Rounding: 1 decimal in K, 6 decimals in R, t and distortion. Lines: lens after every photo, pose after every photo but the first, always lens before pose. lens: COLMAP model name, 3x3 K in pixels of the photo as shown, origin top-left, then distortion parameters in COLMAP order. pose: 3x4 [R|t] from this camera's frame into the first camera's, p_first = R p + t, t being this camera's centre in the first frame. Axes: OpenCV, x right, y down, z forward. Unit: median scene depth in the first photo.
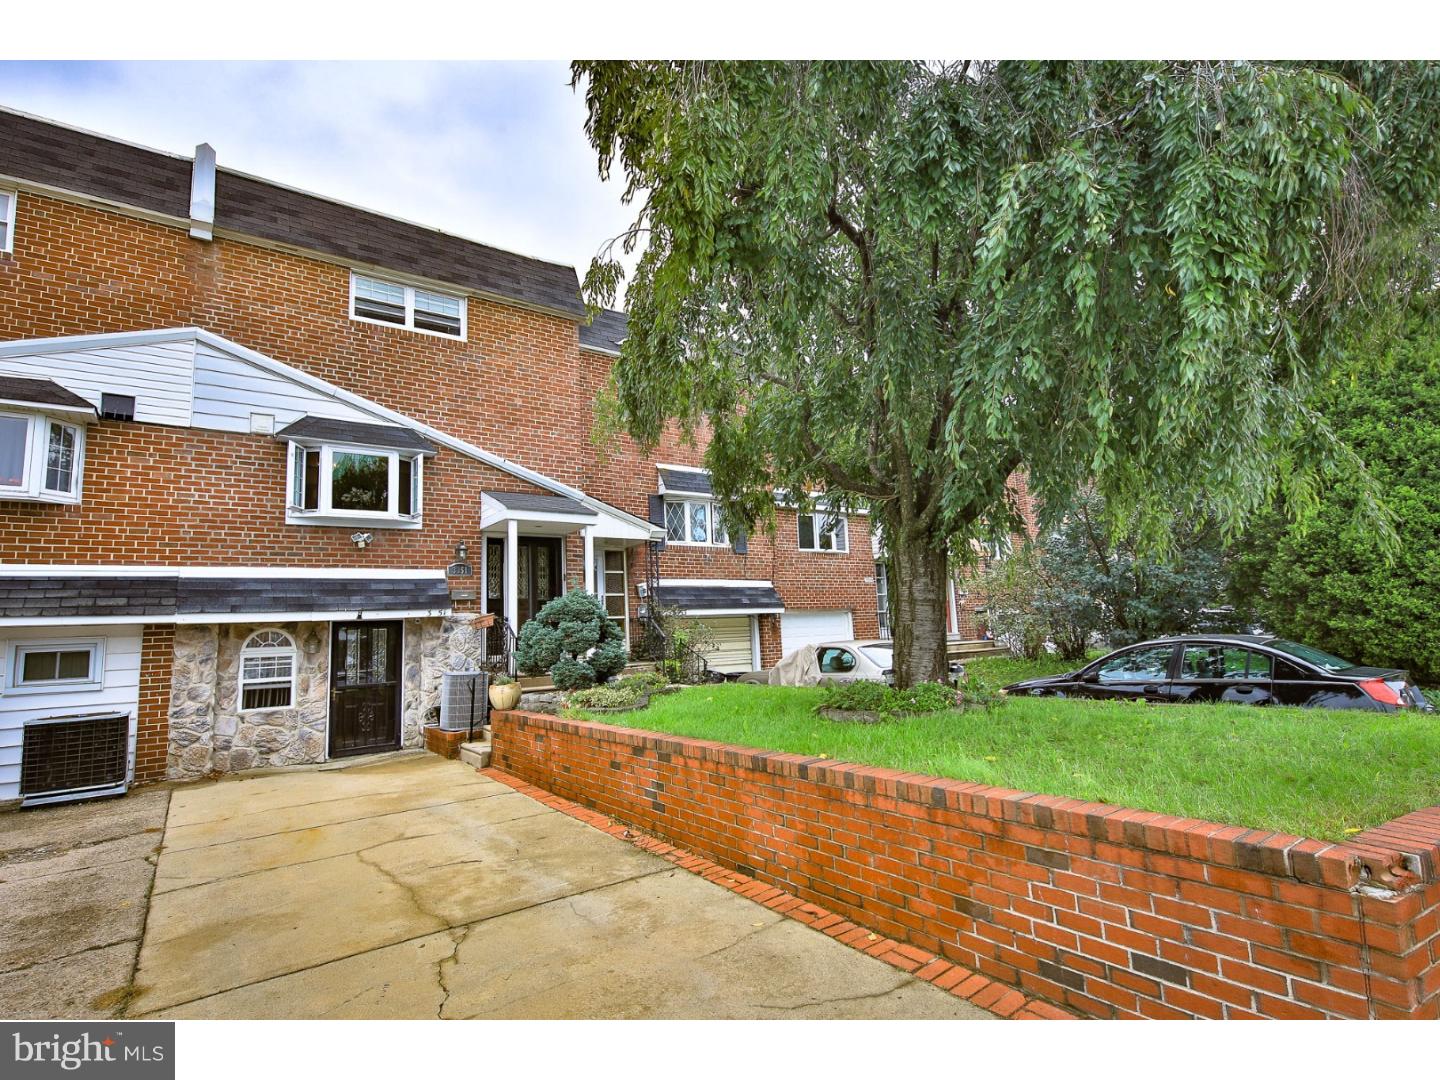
lens RADIAL K [[707.1, 0, 720.0], [0, 707.1, 540.0], [0, 0, 1]] dist [0.008676, -0.001503]
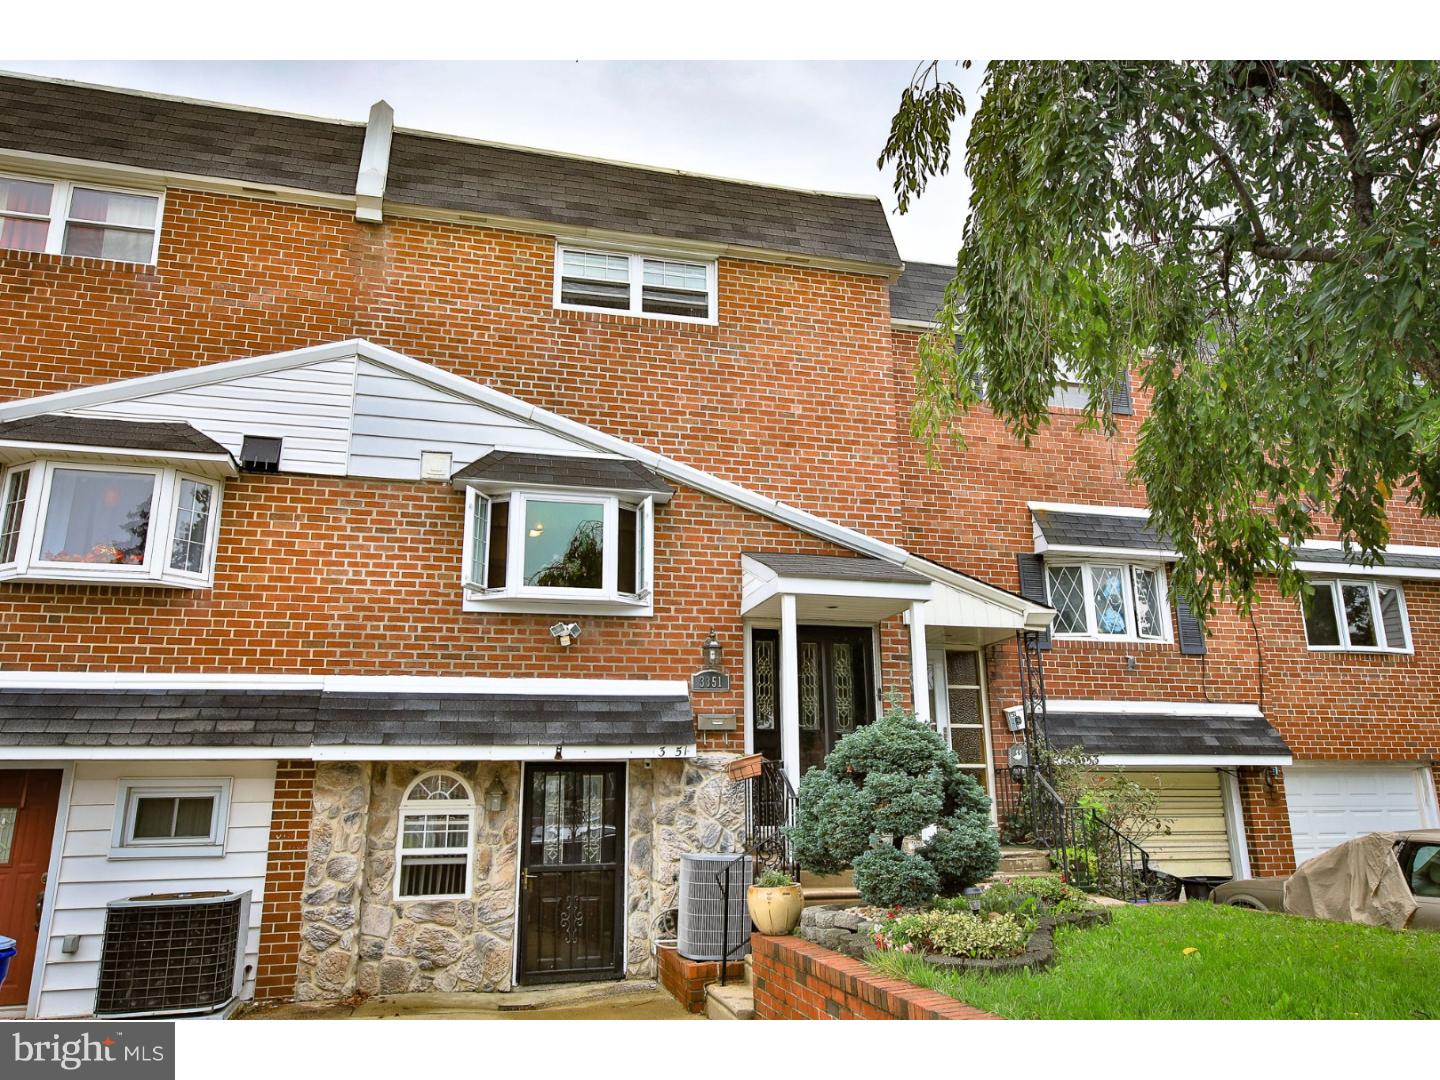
lens RADIAL K [[1021.8, 0, 728.0], [0, 1021.8, 532.2], [0, 0, 1]] dist [0.018541, 0.000763]
pose [[0.932780, -0.057520, -0.355826, -0.032807], [0.016694, 0.993020, -0.116761, 0.020062], [0.360059, 0.102972, 0.927229, 0.188529]]
